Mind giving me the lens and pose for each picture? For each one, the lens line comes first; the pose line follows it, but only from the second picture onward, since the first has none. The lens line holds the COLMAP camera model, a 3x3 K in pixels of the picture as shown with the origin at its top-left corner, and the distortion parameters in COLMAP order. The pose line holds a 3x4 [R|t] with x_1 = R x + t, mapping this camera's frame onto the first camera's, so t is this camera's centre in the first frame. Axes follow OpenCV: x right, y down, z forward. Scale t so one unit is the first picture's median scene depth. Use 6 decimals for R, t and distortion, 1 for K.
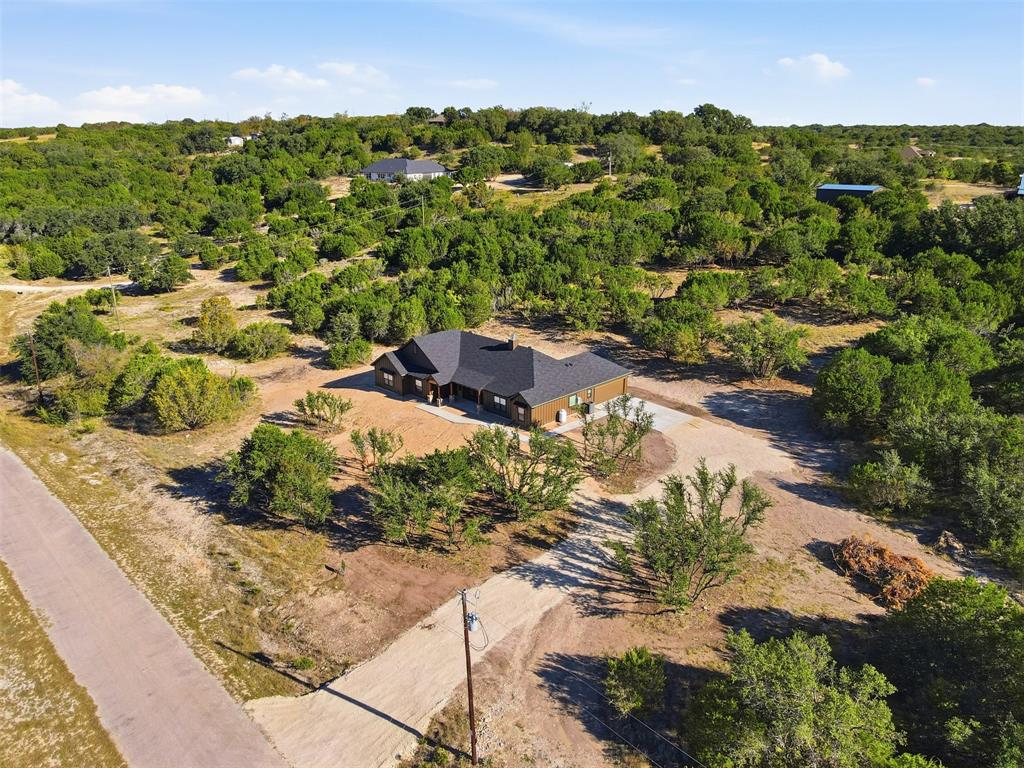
lens RADIAL K [[733.8, 0, 509.7], [0, 733.8, 382.7], [0, 0, 1]] dist [0.025659, -0.006163]
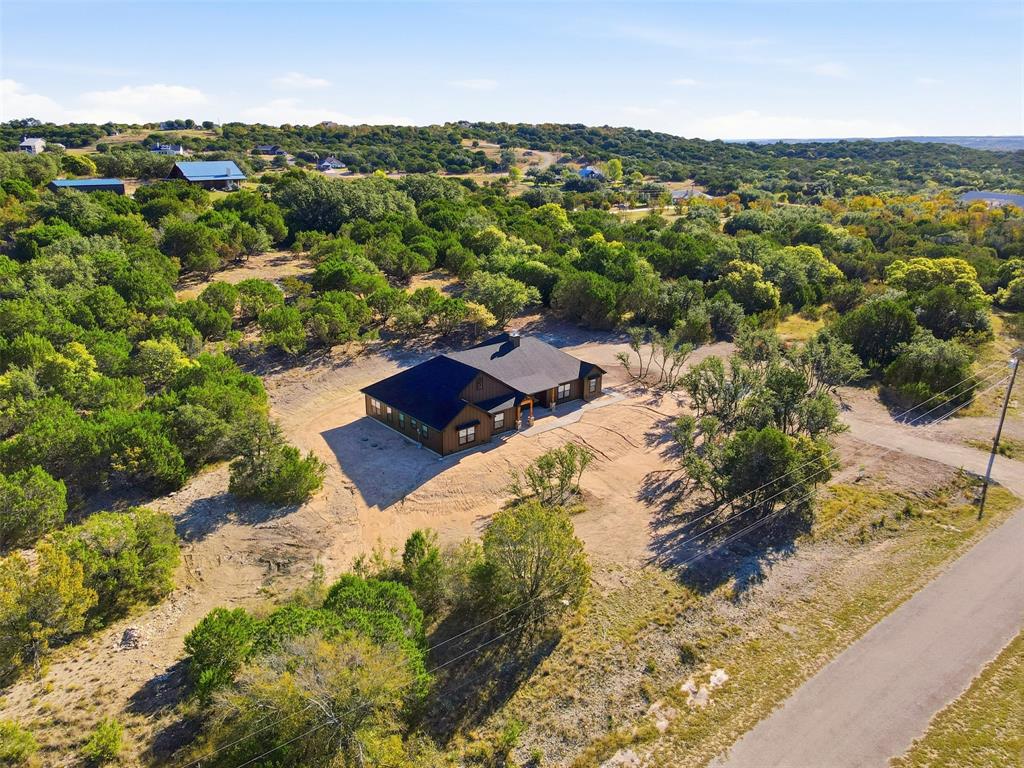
lens RADIAL K [[732.2, 0, 501.2], [0, 732.2, 384.4], [0, 0, 1]] dist [0.025377, -0.004802]
pose [[0.102581, -0.316382, 0.943069, -1.211497], [0.308938, 0.911320, 0.272127, -0.350997], [-0.945534, 0.263435, 0.191226, 1.106265]]
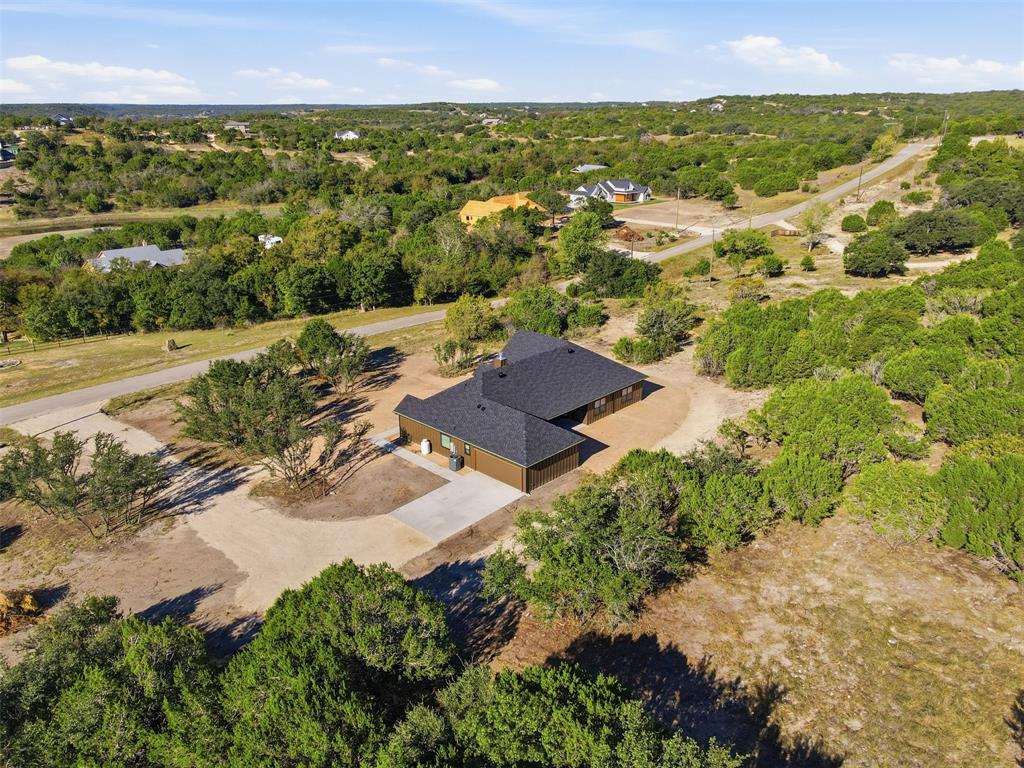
lens RADIAL K [[733.8, 0, 509.7], [0, 733.8, 382.7], [0, 0, 1]] dist [0.025659, -0.006163]
pose [[0.021199, 0.345231, -0.938278, 1.040803], [-0.301027, 0.897142, 0.323294, -0.399238], [0.953380, 0.275594, 0.122942, 1.190621]]
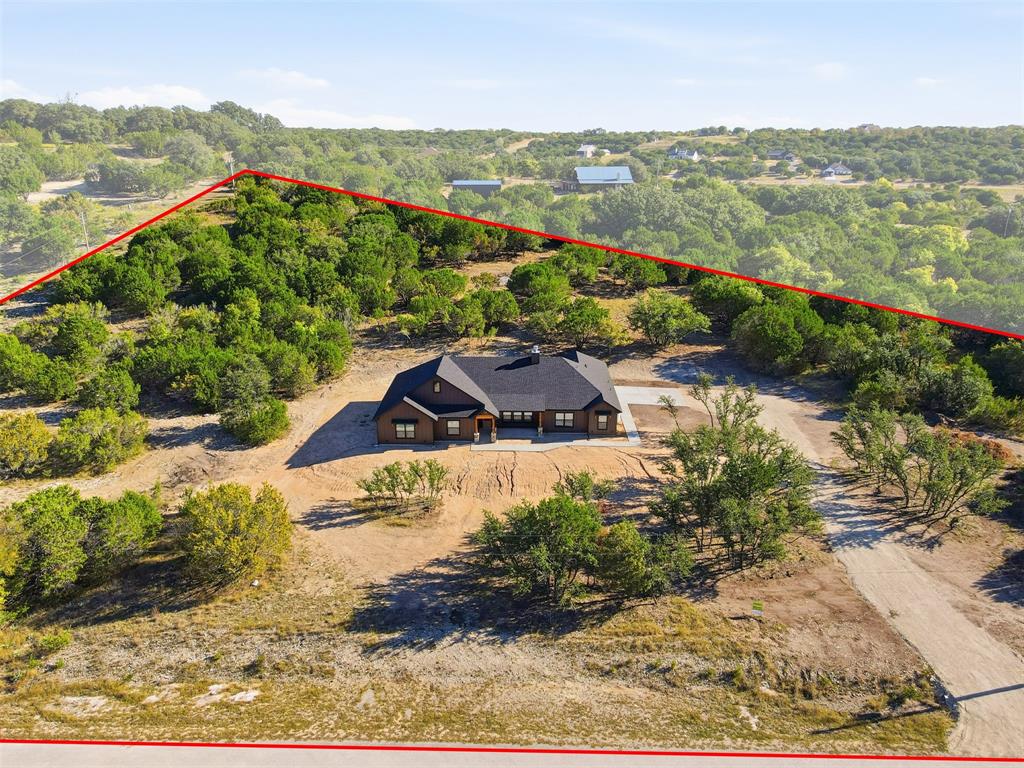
lens RADIAL K [[733.8, 0, 509.7], [0, 733.8, 382.7], [0, 0, 1]] dist [0.025659, -0.006163]
pose [[0.724494, -0.214373, 0.655097, -0.835894], [0.214937, 0.973281, 0.080789, -0.135409], [-0.654912, 0.082274, 0.751213, 0.418566]]
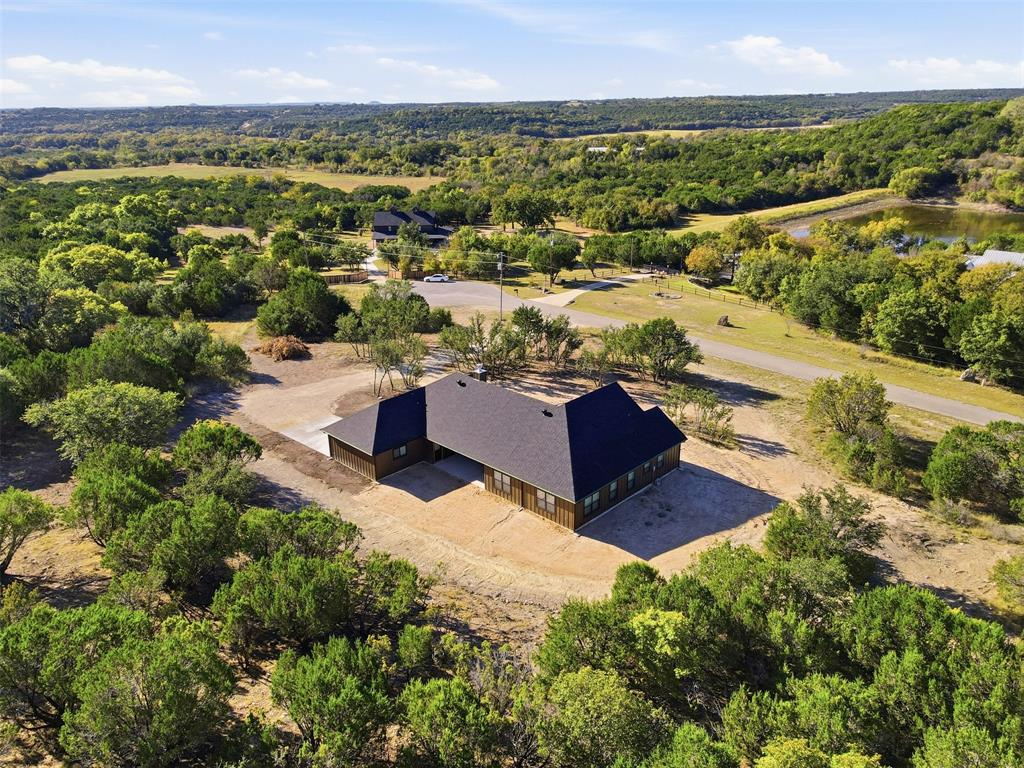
lens RADIAL K [[733.8, 0, 509.7], [0, 733.8, 382.7], [0, 0, 1]] dist [0.025659, -0.006163]
pose [[-0.999496, 0.021433, -0.023417, -0.009442], [0.002154, 0.781741, 0.623600, -0.695602], [0.031672, 0.623235, -0.781393, 2.104110]]
